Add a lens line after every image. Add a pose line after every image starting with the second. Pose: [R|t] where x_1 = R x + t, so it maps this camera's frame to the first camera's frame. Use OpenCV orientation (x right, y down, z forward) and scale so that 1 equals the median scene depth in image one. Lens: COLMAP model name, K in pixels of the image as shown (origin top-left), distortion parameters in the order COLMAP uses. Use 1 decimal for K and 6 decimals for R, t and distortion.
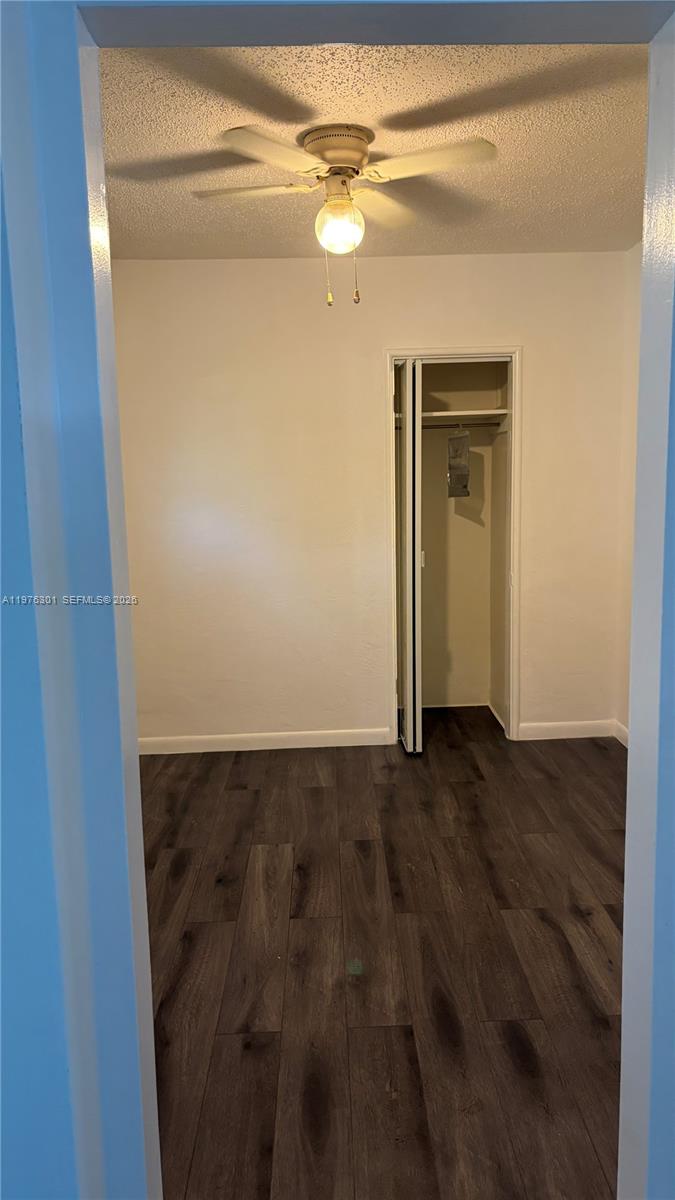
lens RADIAL K [[909.4, 0, 363.3], [0, 909.4, 603.5], [0, 0, 1]] dist [0.028574, -0.023872]
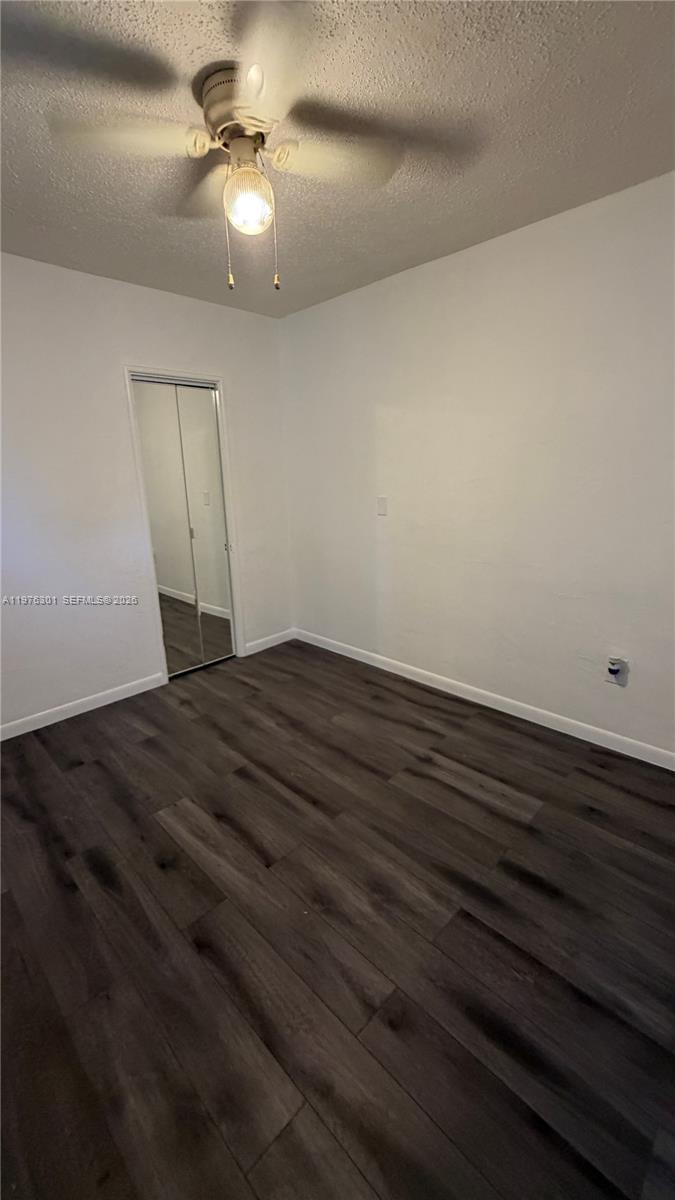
lens RADIAL K [[479.0, 0, 342.4], [0, 479.0, 599.7], [0, 0, 1]] dist [-0.001804, 0.001077]
pose [[0.734277, -0.178303, 0.655016, -0.349419], [0.113222, 0.983541, 0.140810, -0.054066], [-0.669342, -0.029231, 0.742379, 0.525299]]
